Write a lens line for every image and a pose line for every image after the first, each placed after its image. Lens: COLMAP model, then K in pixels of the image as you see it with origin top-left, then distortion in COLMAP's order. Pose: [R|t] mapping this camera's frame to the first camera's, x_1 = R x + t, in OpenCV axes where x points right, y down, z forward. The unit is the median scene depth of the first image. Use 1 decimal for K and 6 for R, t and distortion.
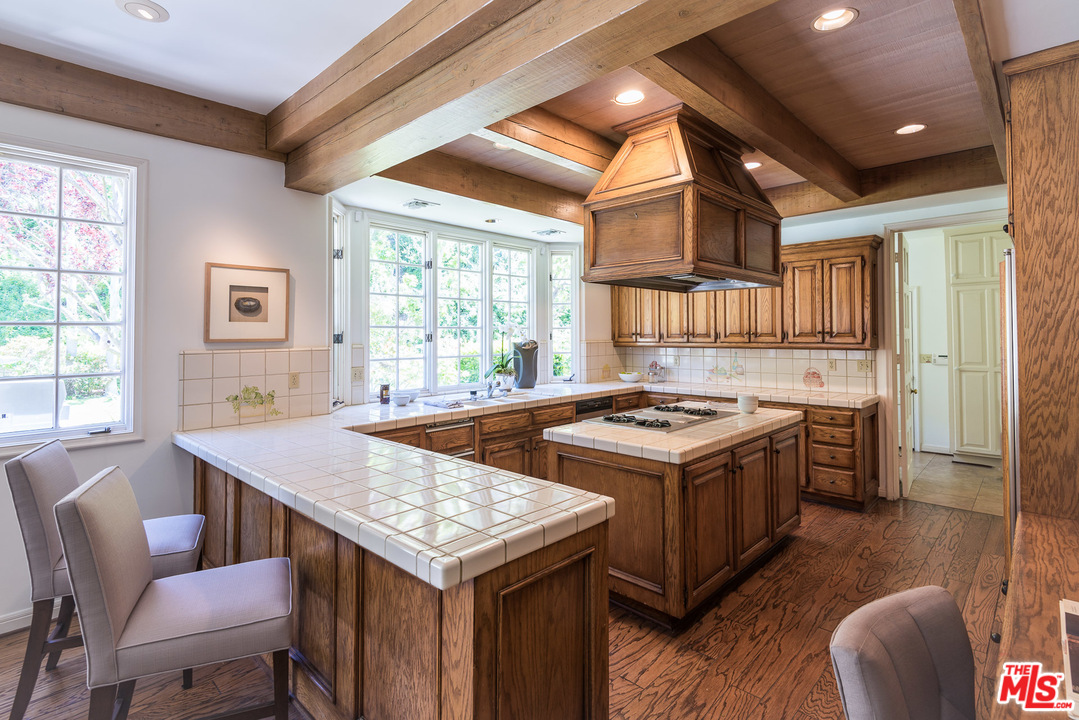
lens RADIAL K [[526.7, 0, 529.1], [0, 526.7, 329.3], [0, 0, 1]] dist [0.010314, -0.004632]
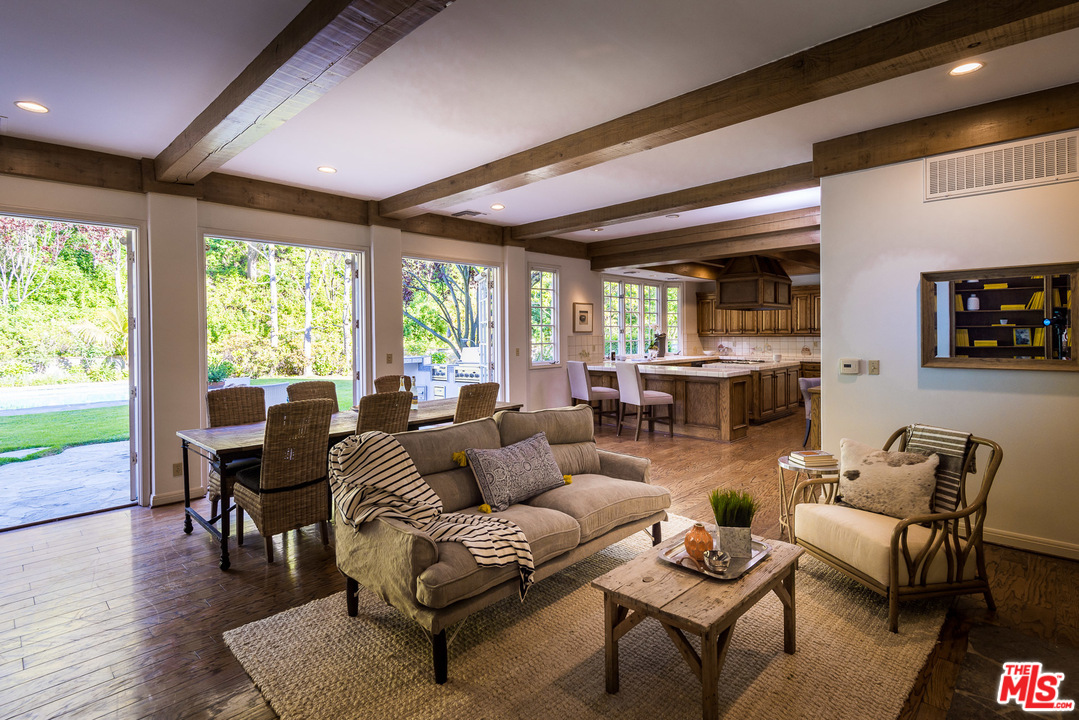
lens RADIAL K [[526.7, 0, 539.2], [0, 526.7, 333.4], [0, 0, 1]] dist [0.010314, -0.004632]
pose [[0.999958, -0.001269, 0.009114, -0.500072], [0.001128, 0.999880, 0.015425, -0.007599], [-0.009132, -0.015414, 0.999839, -1.006054]]
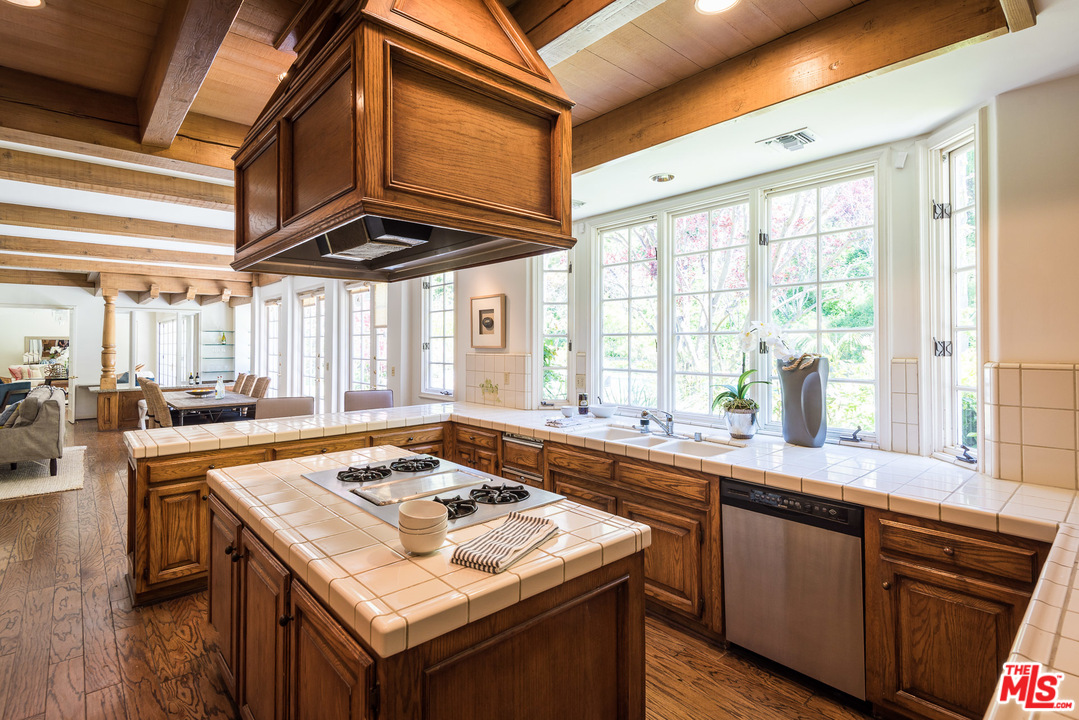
lens RADIAL K [[526.7, 0, 531.5], [0, 526.7, 338.8], [0, 0, 1]] dist [0.010314, -0.004632]
pose [[-0.094400, -0.003180, -0.995529, 0.580556], [0.010304, 0.999938, -0.004171, 0.004340], [0.995481, -0.010652, -0.094362, 0.822504]]
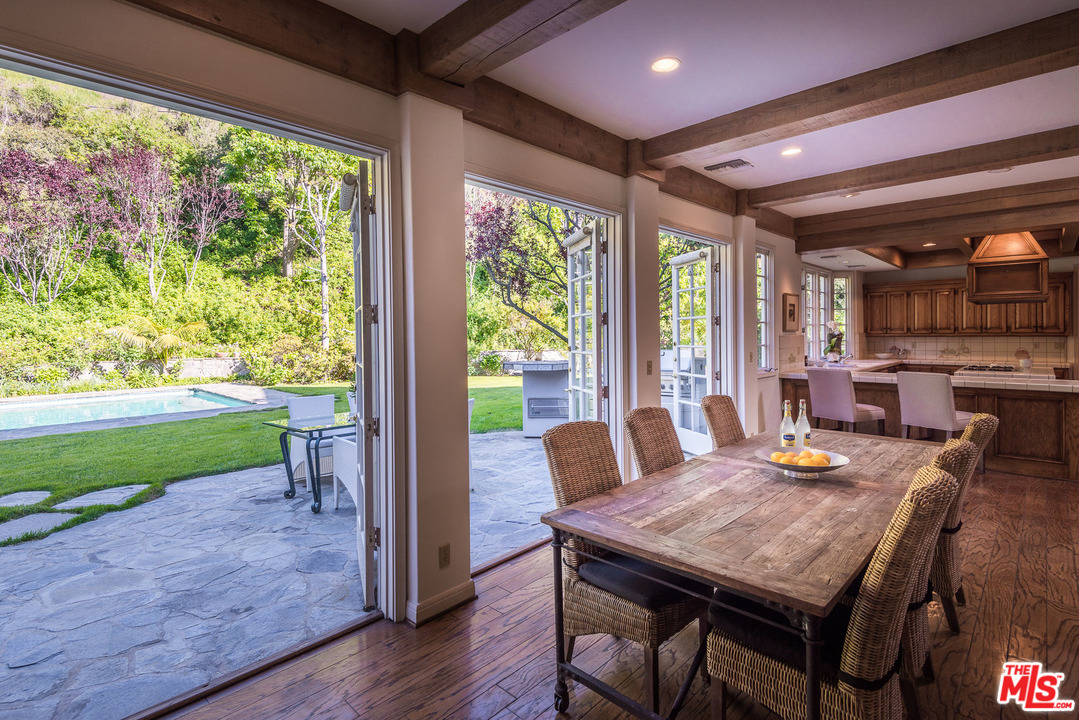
lens RADIAL K [[526.7, 0, 537.7], [0, 526.7, 332.6], [0, 0, 1]] dist [0.010314, -0.004632]
pose [[0.999990, -0.003805, -0.002259, -0.973804], [0.003829, 0.999939, 0.010380, 0.001954], [0.002220, -0.010388, 0.999944, -0.665023]]
